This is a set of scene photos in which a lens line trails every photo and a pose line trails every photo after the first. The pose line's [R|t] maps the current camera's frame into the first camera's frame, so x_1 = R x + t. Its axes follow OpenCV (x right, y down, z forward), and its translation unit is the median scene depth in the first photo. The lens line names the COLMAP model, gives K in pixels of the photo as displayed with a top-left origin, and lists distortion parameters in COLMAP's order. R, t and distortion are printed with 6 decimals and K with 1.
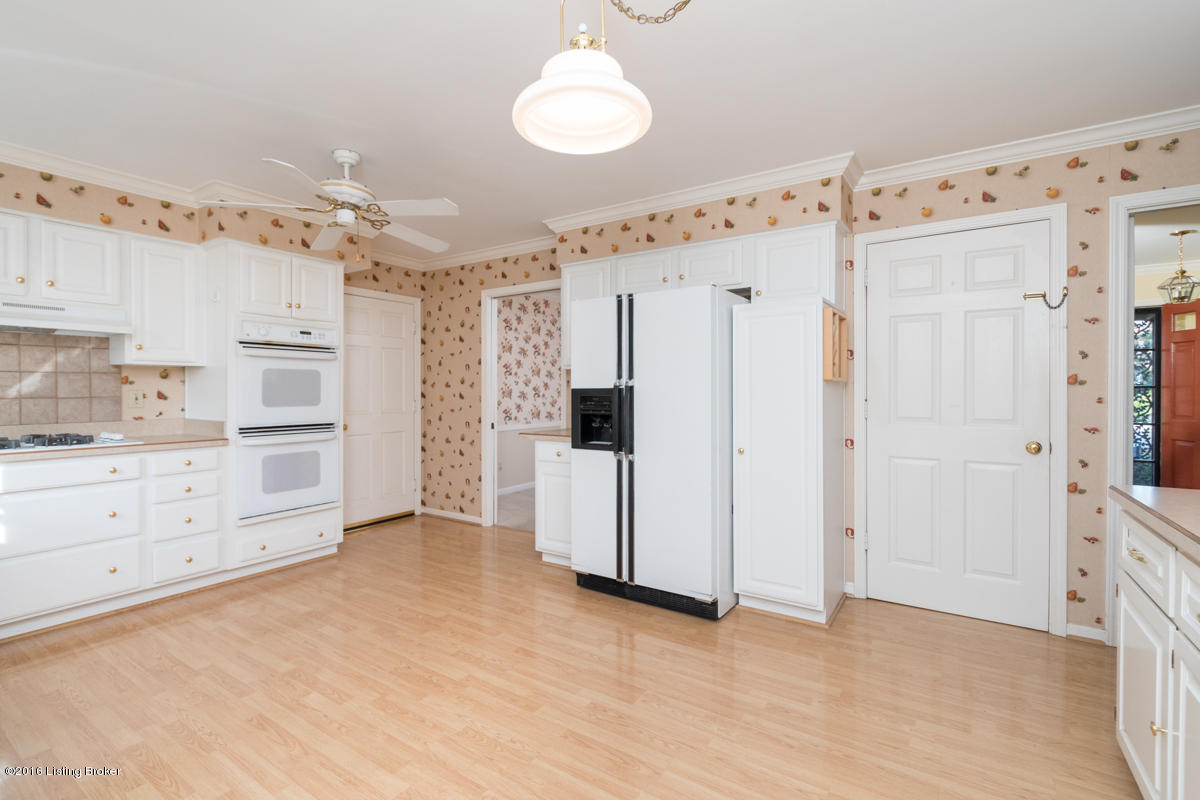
lens RADIAL K [[531.0, 0, 597.9], [0, 531.0, 390.8], [0, 0, 1]] dist [0.002038, 0.000218]
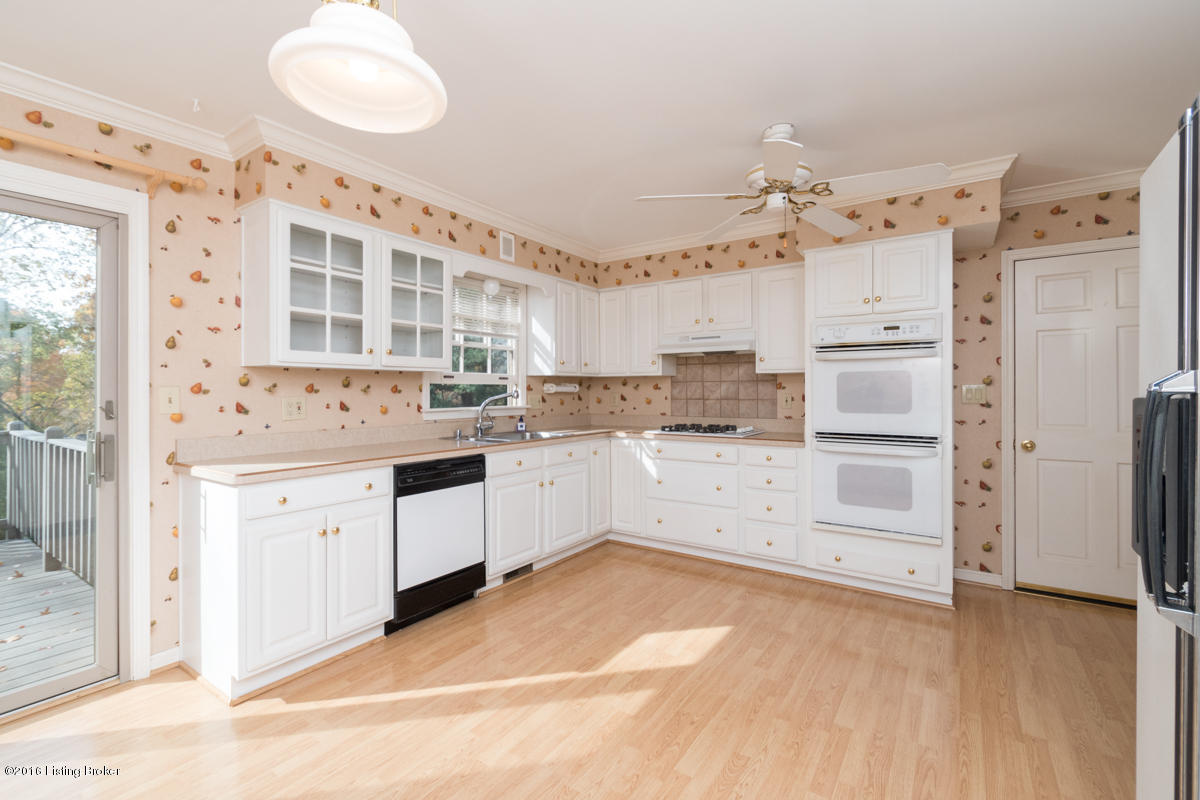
lens RADIAL K [[531.0, 0, 597.9], [0, 531.0, 390.8], [0, 0, 1]] dist [0.002038, 0.000218]
pose [[-0.025876, 0.001586, -0.999664, 0.373775], [0.000533, 0.999999, 0.001573, -0.011419], [0.999665, -0.000492, -0.025877, 0.647063]]
